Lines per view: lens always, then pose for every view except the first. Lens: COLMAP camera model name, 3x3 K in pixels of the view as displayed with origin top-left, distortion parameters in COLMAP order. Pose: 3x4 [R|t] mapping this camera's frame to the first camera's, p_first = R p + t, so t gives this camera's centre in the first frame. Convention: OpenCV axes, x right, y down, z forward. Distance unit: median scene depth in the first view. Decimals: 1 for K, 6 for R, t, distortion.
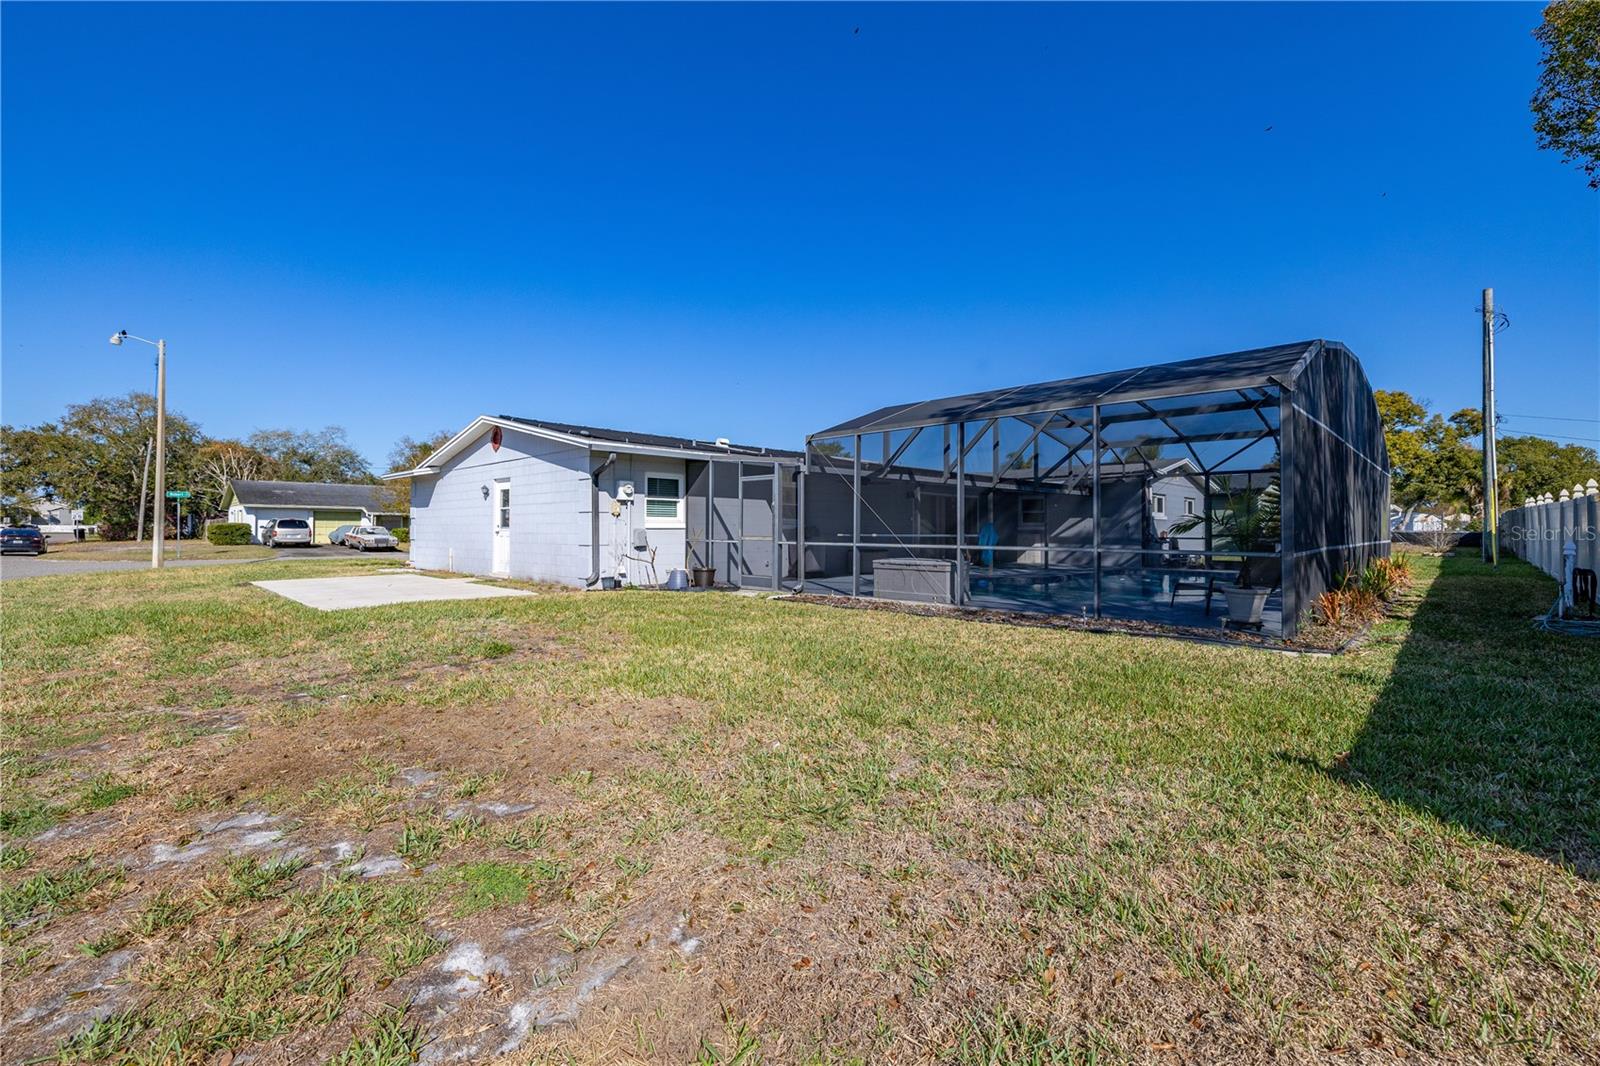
lens RADIAL K [[675.7, 0, 801.0], [0, 675.7, 520.0], [0, 0, 1]] dist [0.000170, -0.000114]
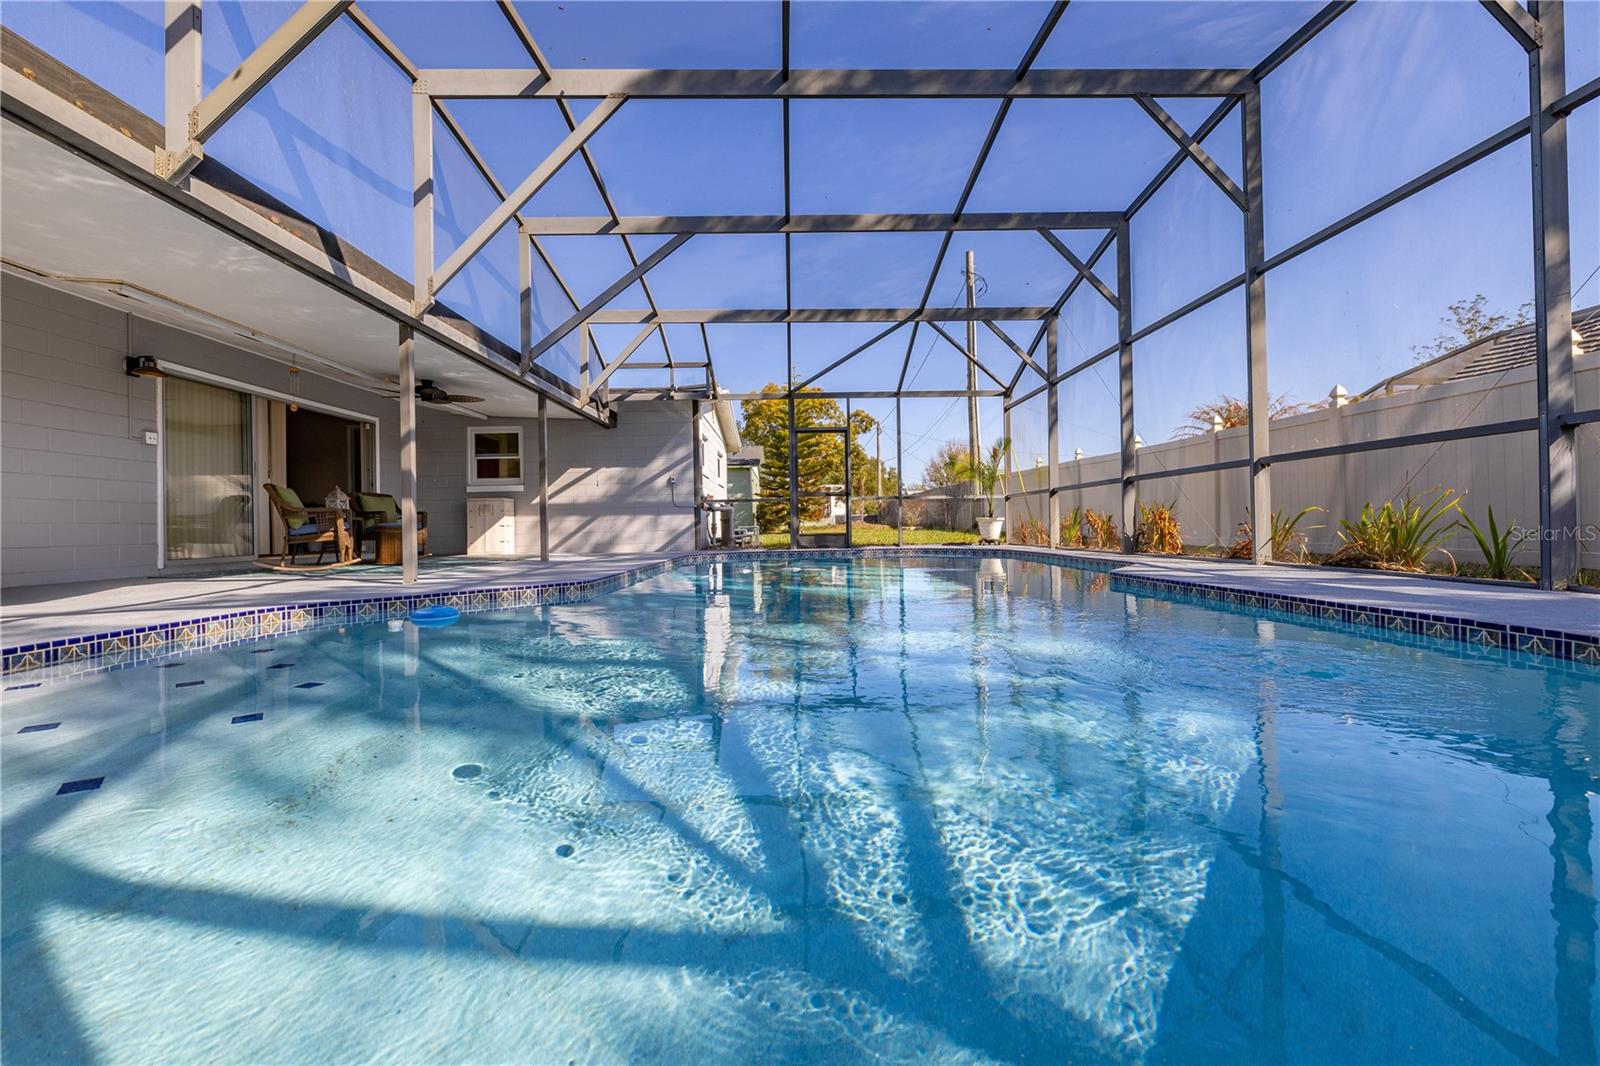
lens RADIAL K [[675.7, 0, 801.0], [0, 675.7, 520.0], [0, 0, 1]] dist [0.000170, -0.000114]
pose [[0.688363, -0.010843, 0.725285, 0.141513], [0.020045, 0.999791, -0.004078, 0.044333], [-0.725089, 0.017346, 0.688437, 0.515220]]
